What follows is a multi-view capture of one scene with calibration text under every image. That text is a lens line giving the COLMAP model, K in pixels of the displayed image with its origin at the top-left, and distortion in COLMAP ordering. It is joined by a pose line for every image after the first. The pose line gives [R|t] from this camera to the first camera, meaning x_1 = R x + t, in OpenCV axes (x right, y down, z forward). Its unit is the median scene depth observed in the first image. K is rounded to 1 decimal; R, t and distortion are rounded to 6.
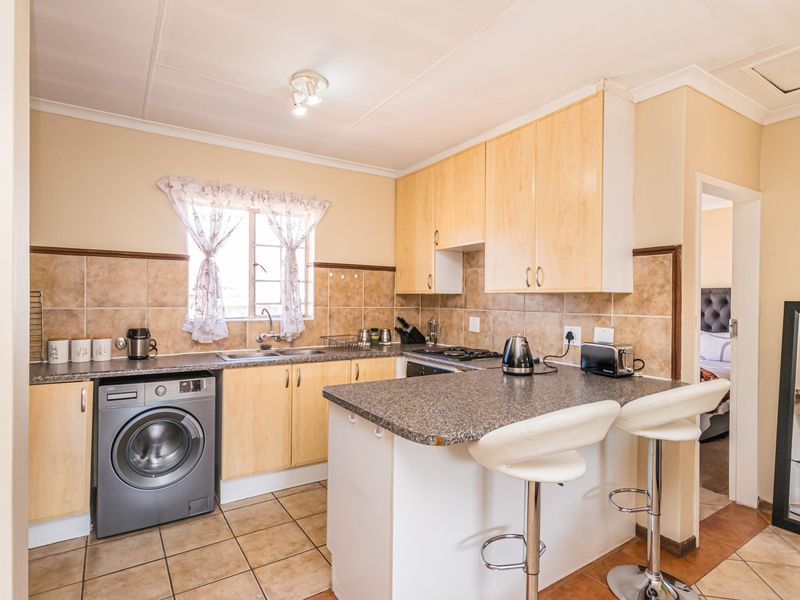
lens RADIAL K [[433.7, 0, 400.0], [0, 433.7, 300.0], [0, 0, 1]] dist [-0.000944, 0.000362]
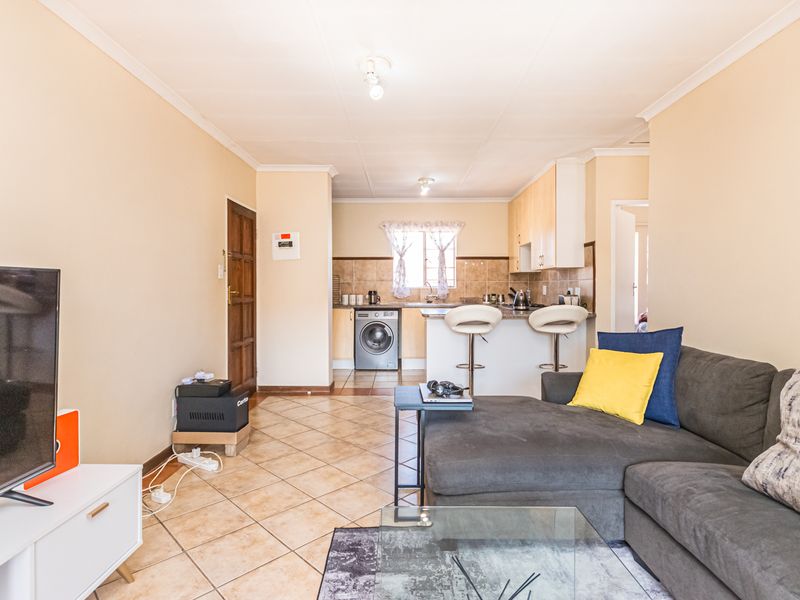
lens RADIAL K [[428.2, 0, 397.8], [0, 428.2, 285.2], [0, 0, 1]] dist [0.000799, 0.000038]
pose [[0.830017, -0.011618, -0.557617, 0.678996], [0.008818, 0.999931, -0.007708, 0.049713], [0.557669, 0.001481, 0.830062, -0.707975]]
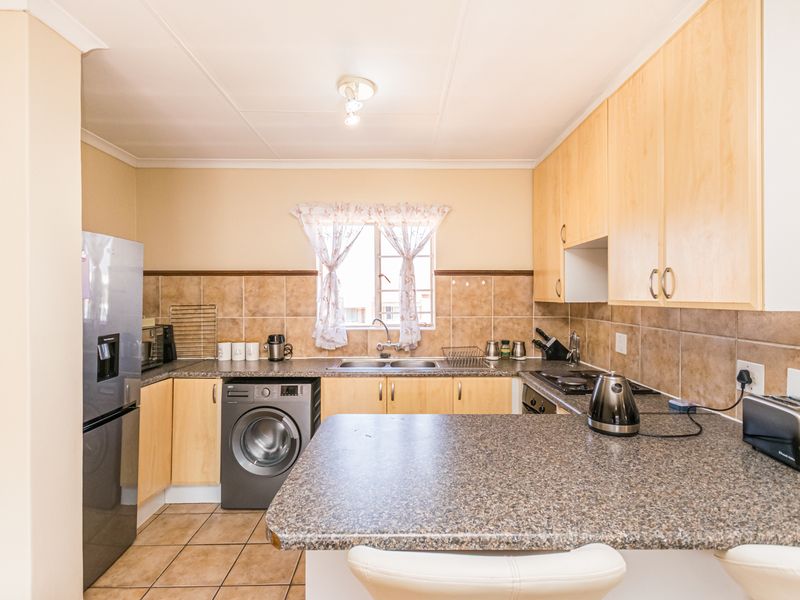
lens RADIAL K [[403.3, 0, 399.7], [0, 403.3, 294.3], [0, 0, 1]] dist [-0.001270, 0.000167]
pose [[0.841925, -0.012987, -0.539439, 0.252409], [0.008685, 0.999907, -0.010518, -0.027982], [0.539525, 0.004171, 0.841959, 0.224891]]
